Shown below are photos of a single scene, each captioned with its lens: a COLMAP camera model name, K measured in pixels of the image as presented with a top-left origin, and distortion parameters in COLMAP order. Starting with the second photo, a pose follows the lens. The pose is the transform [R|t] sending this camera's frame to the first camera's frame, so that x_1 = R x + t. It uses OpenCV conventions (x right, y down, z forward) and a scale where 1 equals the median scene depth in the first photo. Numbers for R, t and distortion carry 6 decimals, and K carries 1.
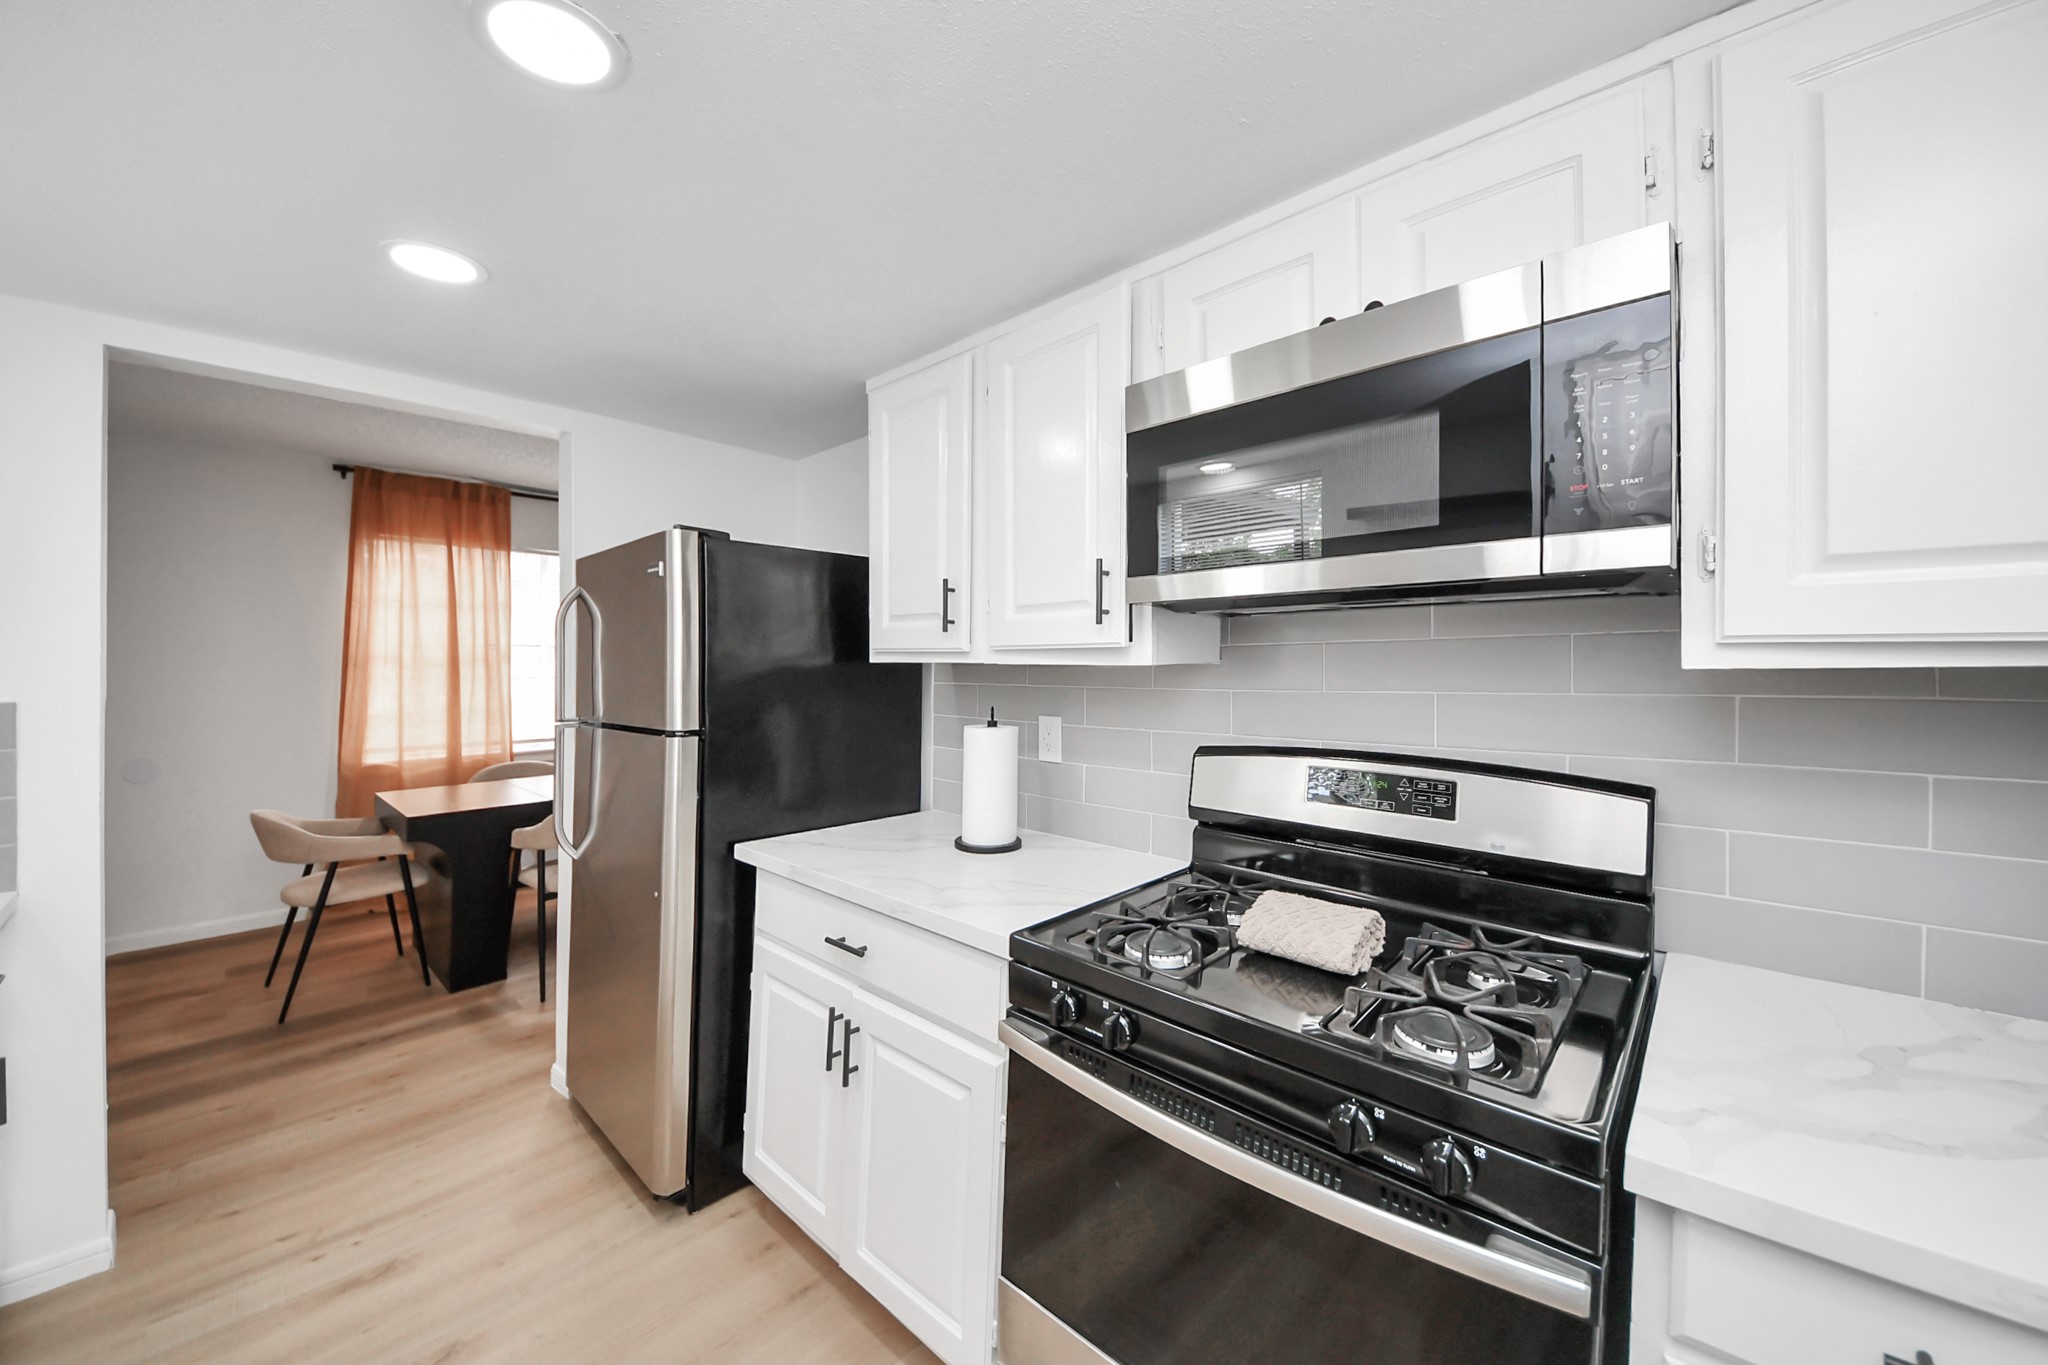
lens RADIAL K [[739.6, 0, 1028.1], [0, 739.6, 657.6], [0, 0, 1]] dist [0.043085, -0.021241]
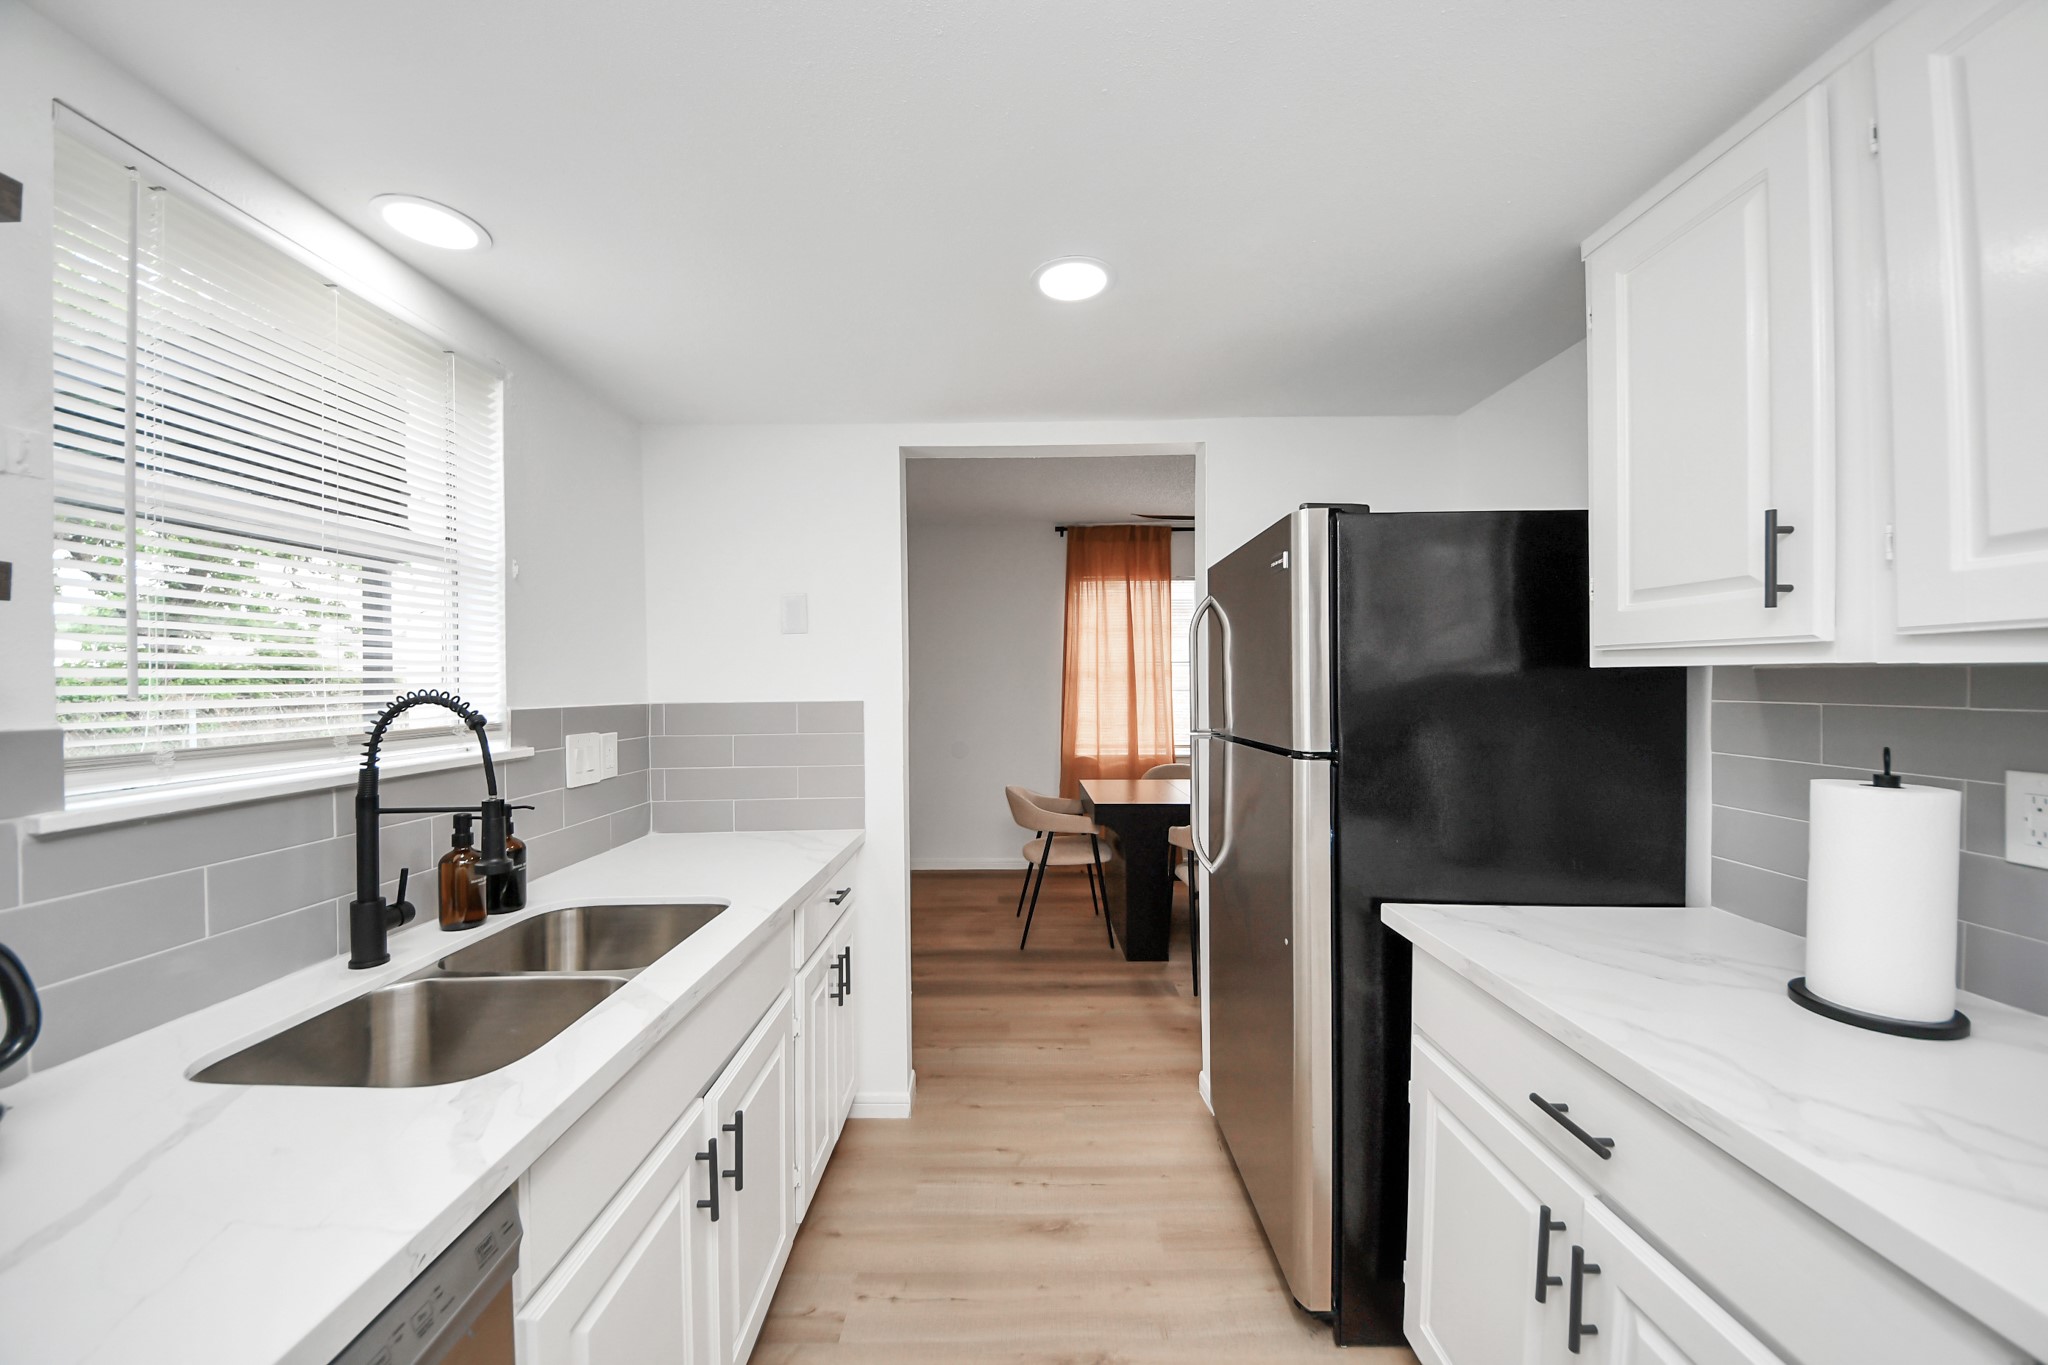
lens RADIAL K [[720.8, 0, 1017.5], [0, 720.8, 677.0], [0, 0, 1]] dist [0.042189, -0.028331]
pose [[0.675160, -0.008109, -0.737627, -0.076728], [0.012174, 0.999926, 0.000151, 0.008776], [0.737571, -0.009081, 0.675209, 0.186093]]
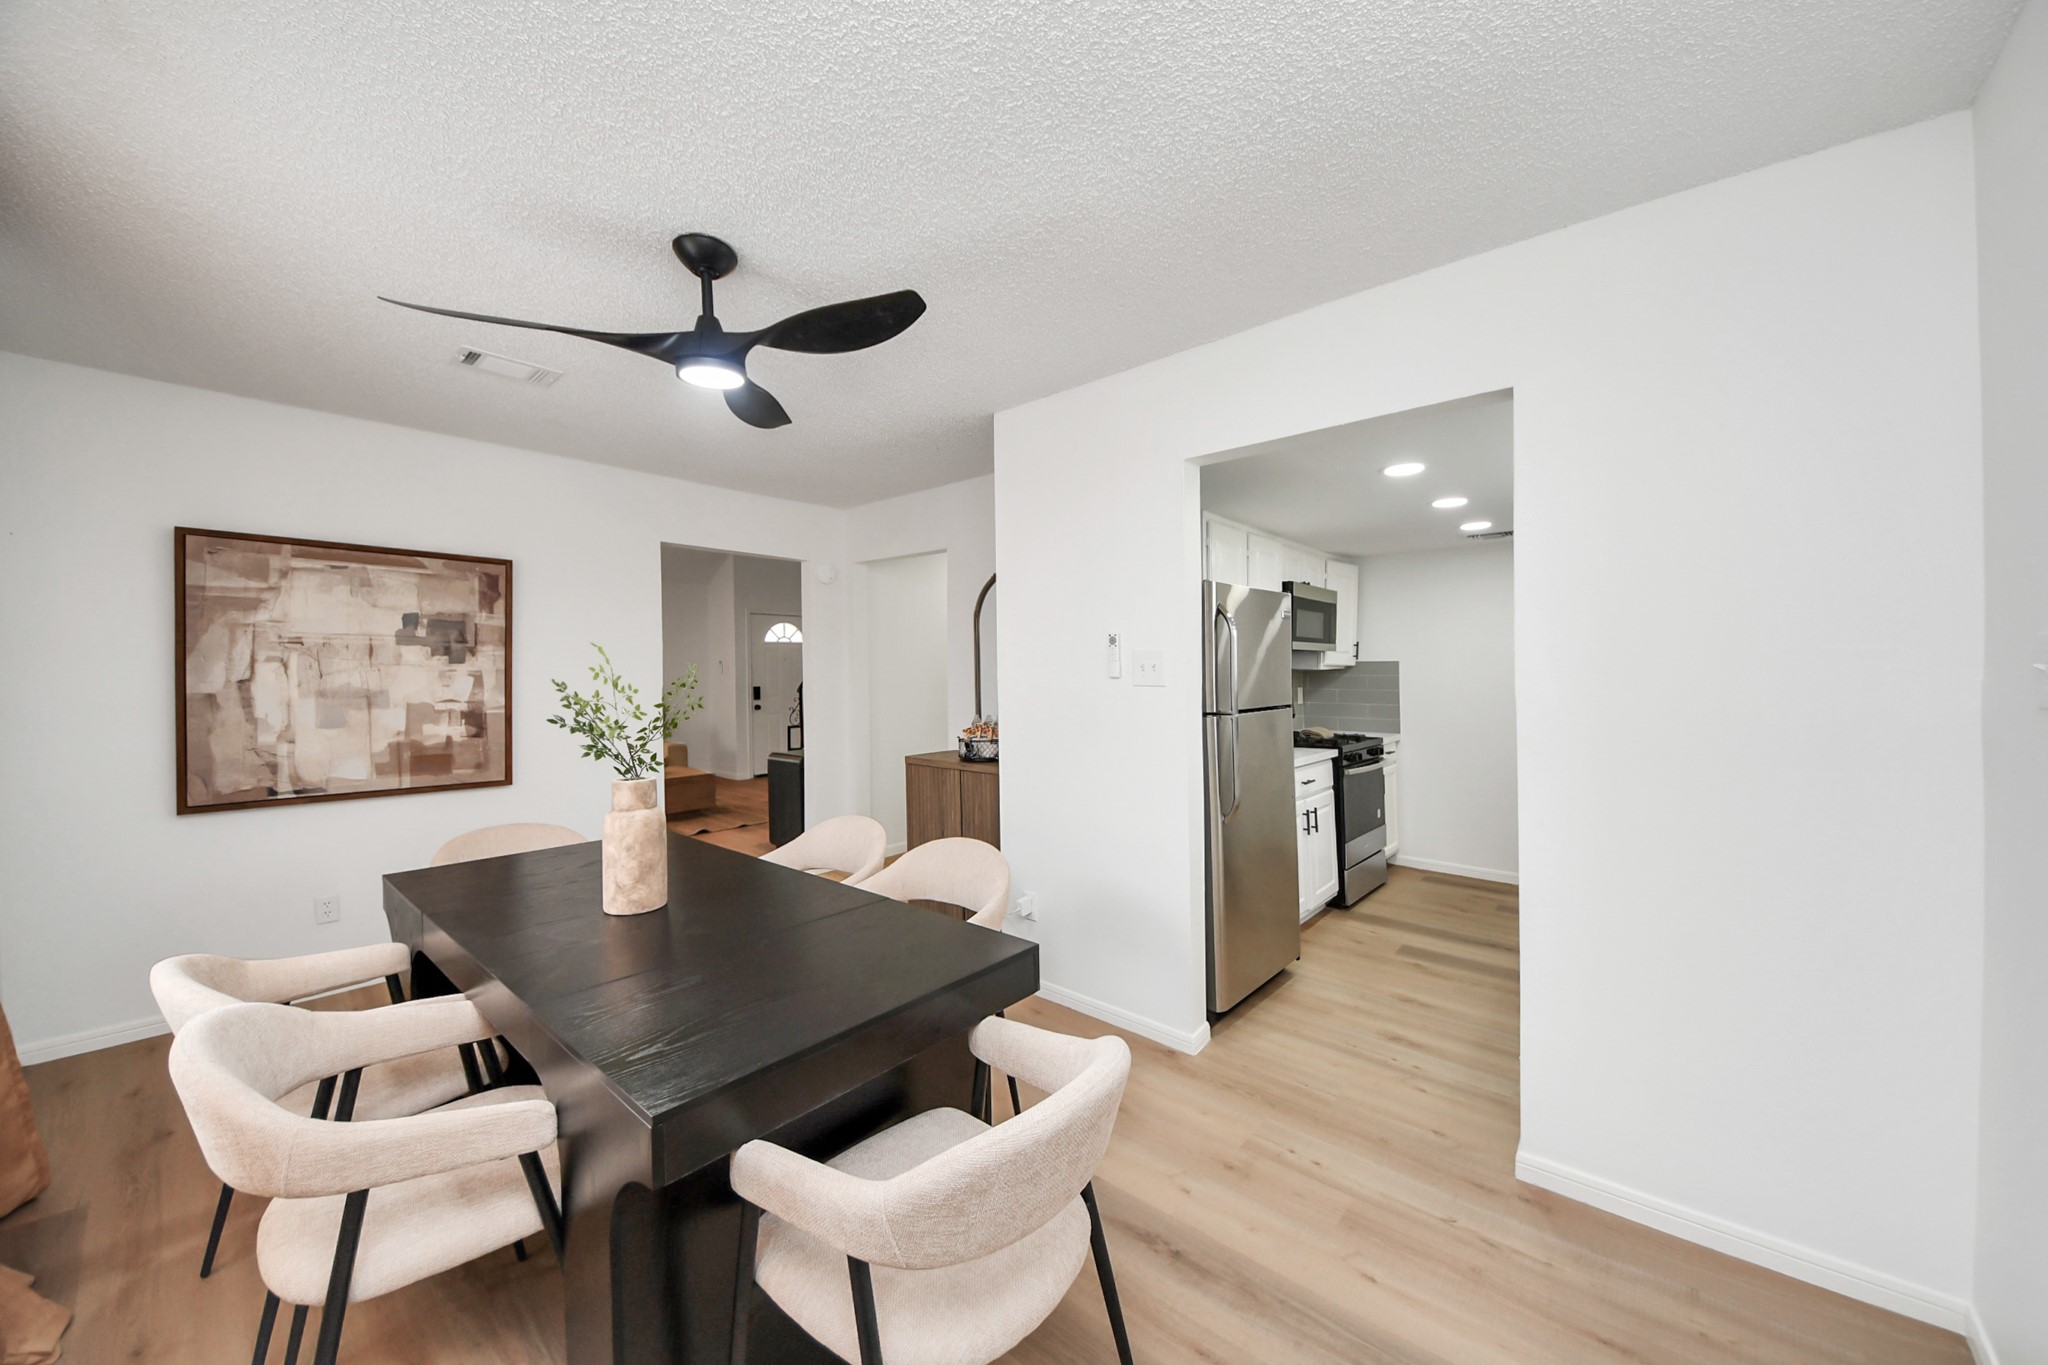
lens RADIAL K [[720.8, 0, 1017.5], [0, 720.8, 677.0], [0, 0, 1]] dist [0.042189, -0.028331]
pose [[-0.015263, -0.002242, 0.999881, -1.857124], [-0.002046, 0.999995, 0.002211, 0.025102], [-0.999881, -0.002012, -0.015267, 1.418345]]
